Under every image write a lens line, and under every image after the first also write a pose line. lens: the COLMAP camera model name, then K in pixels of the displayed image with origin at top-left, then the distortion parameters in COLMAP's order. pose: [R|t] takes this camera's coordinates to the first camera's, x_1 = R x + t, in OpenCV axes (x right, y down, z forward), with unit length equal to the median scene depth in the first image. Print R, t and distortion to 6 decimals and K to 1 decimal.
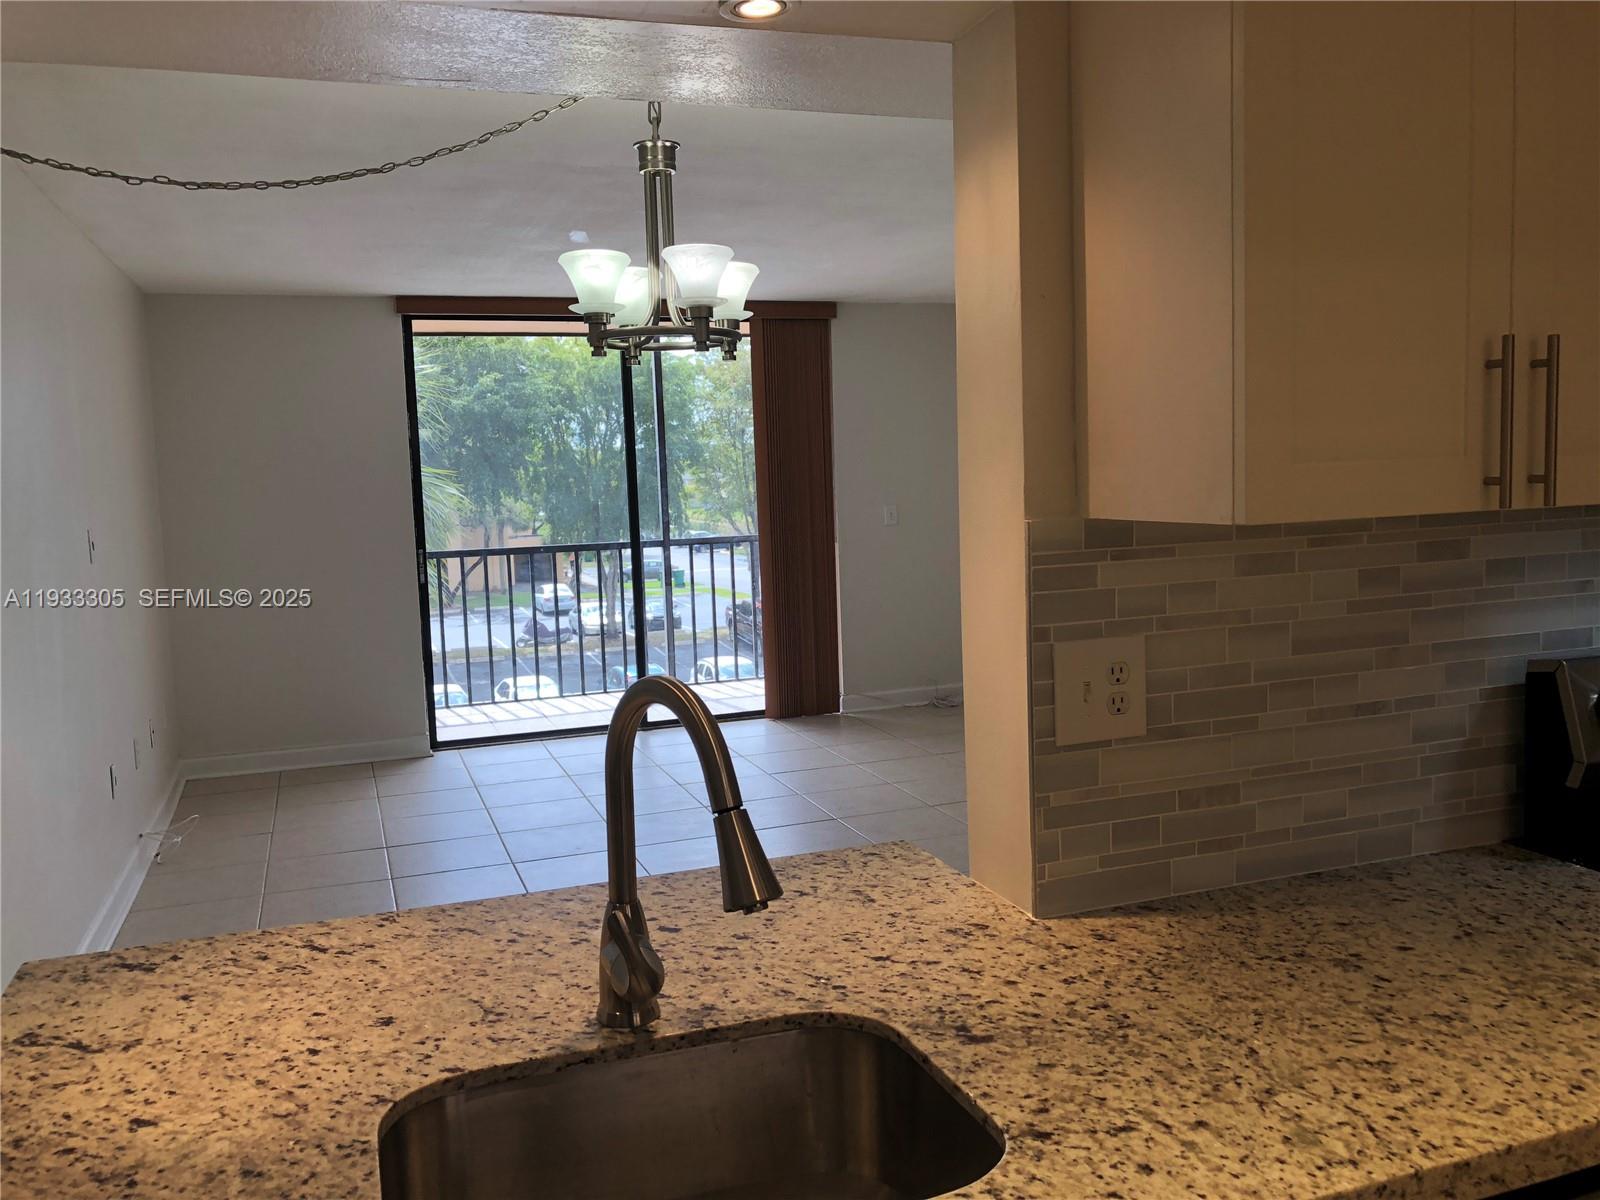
lens RADIAL K [[1311.4, 0, 800.3], [0, 1311.4, 595.6], [0, 0, 1]] dist [0.016737, -0.021312]
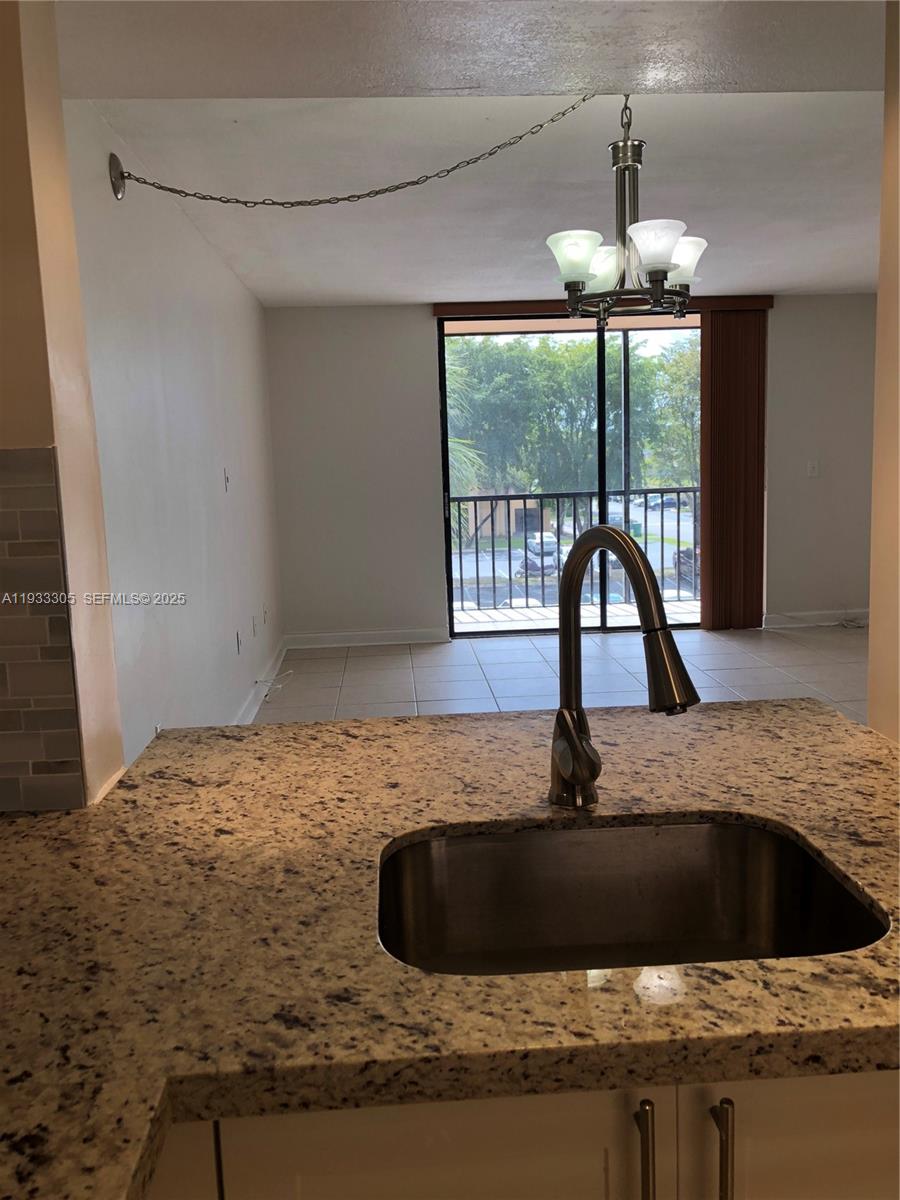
lens RADIAL K [[983.6, 0, 454.6], [0, 983.6, 595.7], [0, 0, 1]] dist [0.016737, -0.021312]
pose [[0.961789, 0.040501, -0.270779, 0.008587], [-0.025871, 0.998017, 0.057383, 0.067995], [0.272567, -0.048185, 0.960930, 0.058025]]
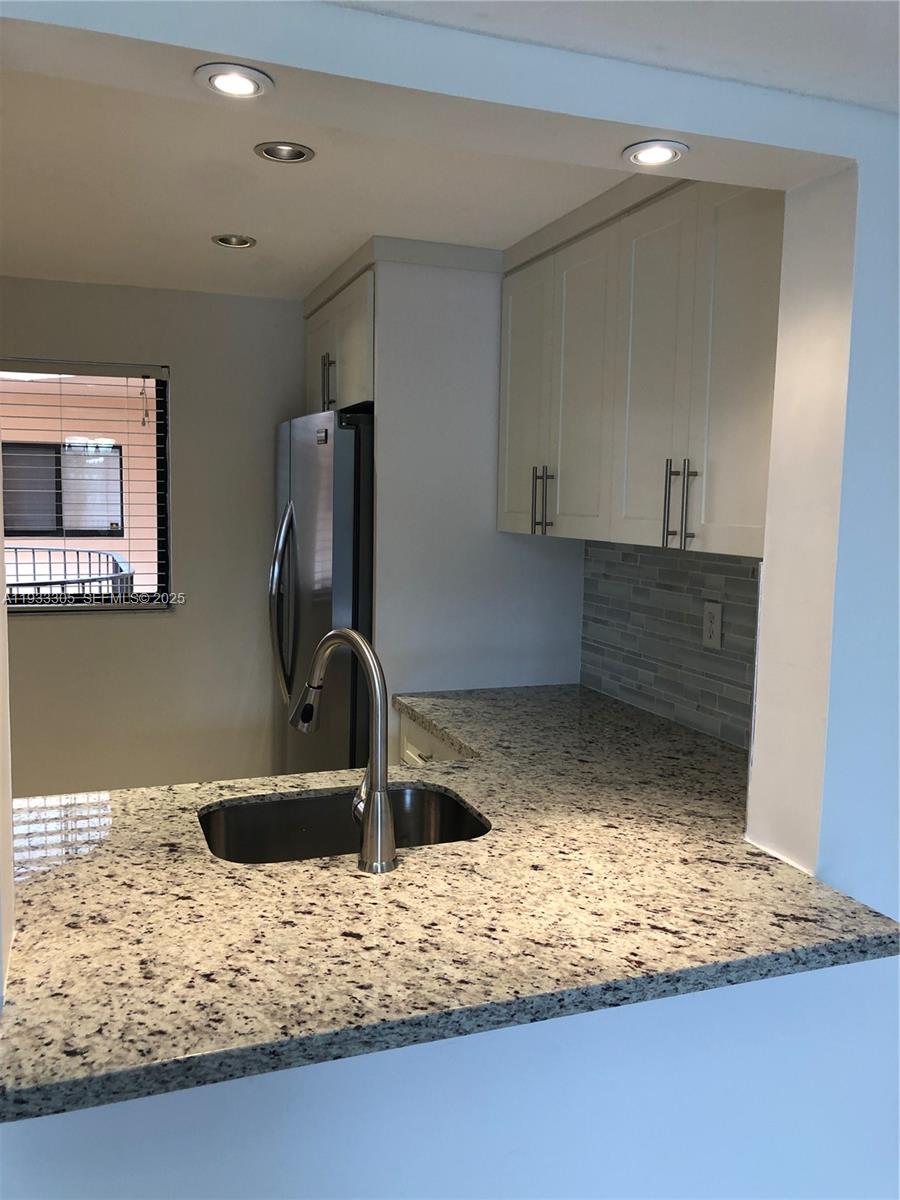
lens RADIAL K [[995.8, 0, 462.4], [0, 995.8, 603.1], [0, 0, 1]] dist [0.005885, 0.003146]
pose [[-0.999701, 0.018350, -0.016182, -0.206238], [0.014628, 0.978471, 0.205864, -0.207699], [0.019612, 0.205566, -0.978447, 1.976309]]
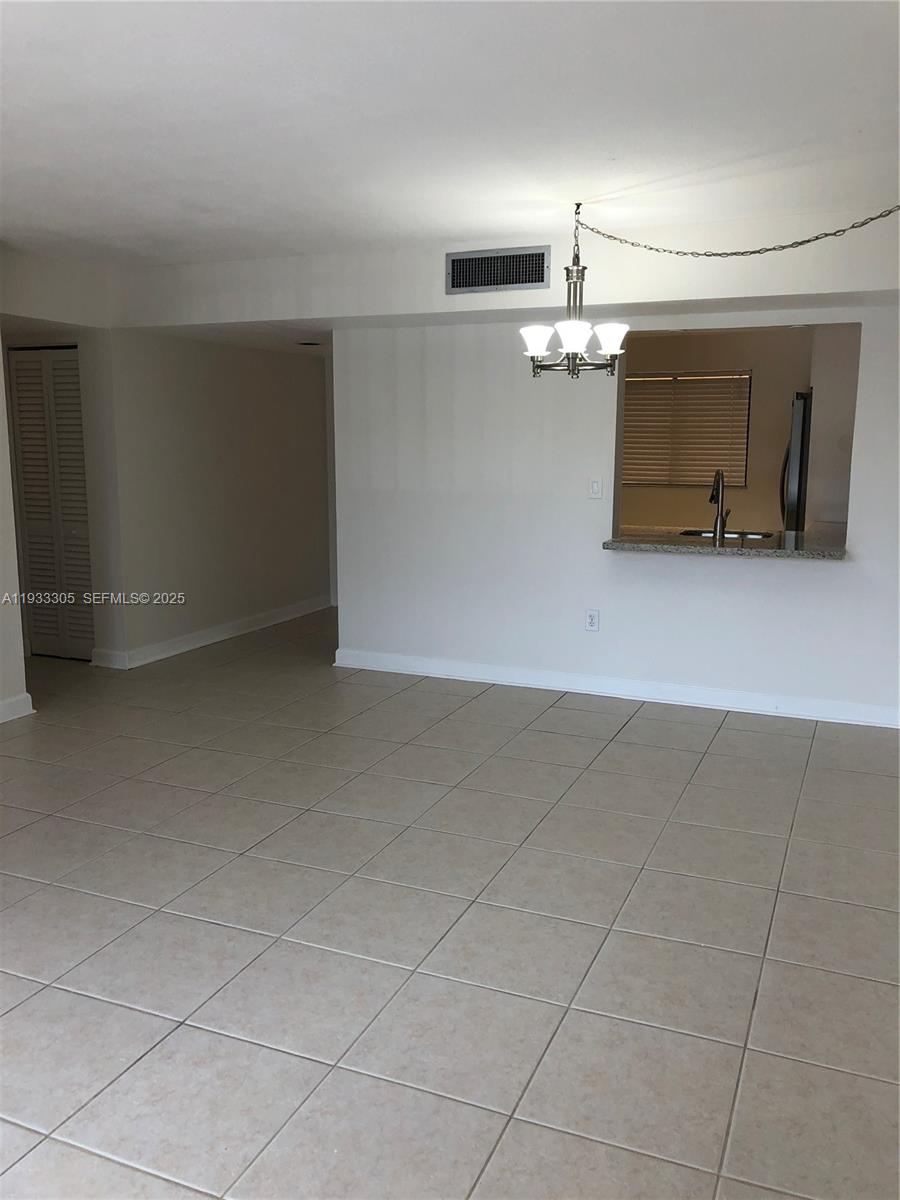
lens RADIAL K [[983.6, 0, 456.9], [0, 983.6, 595.7], [0, 0, 1]] dist [-0.004295, -0.005862]
pose [[-0.733597, -0.080953, 0.674746, -1.929997], [0.087160, 0.973472, 0.211554, -0.356778], [-0.673972, 0.214006, -0.707080, 4.309220]]
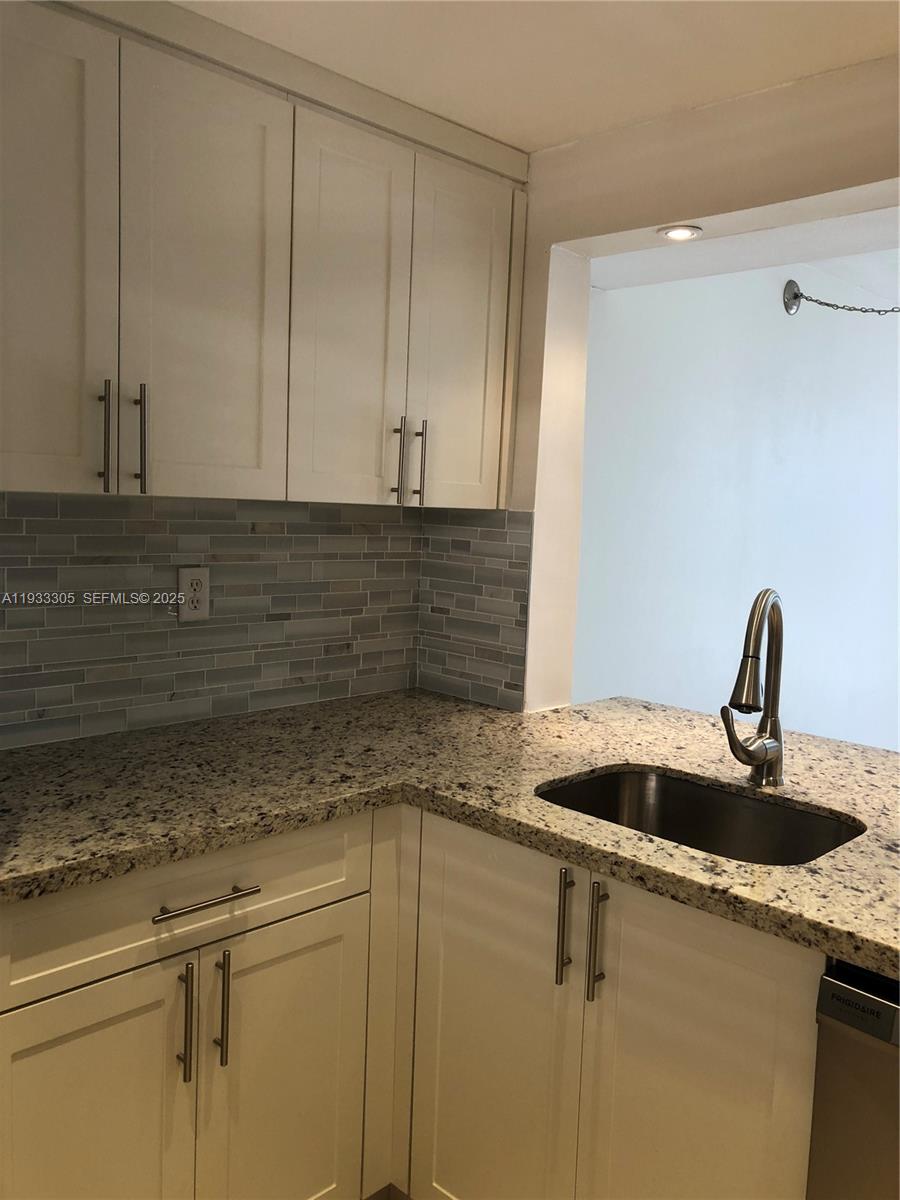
lens RADIAL K [[983.6, 0, 454.6], [0, 983.6, 595.7], [0, 0, 1]] dist [0.016737, -0.021312]
pose [[0.436127, 0.138211, -0.889208, 0.806798], [-0.141771, 0.986348, 0.083775, 0.015713], [0.888648, 0.089527, 0.449767, -0.008046]]
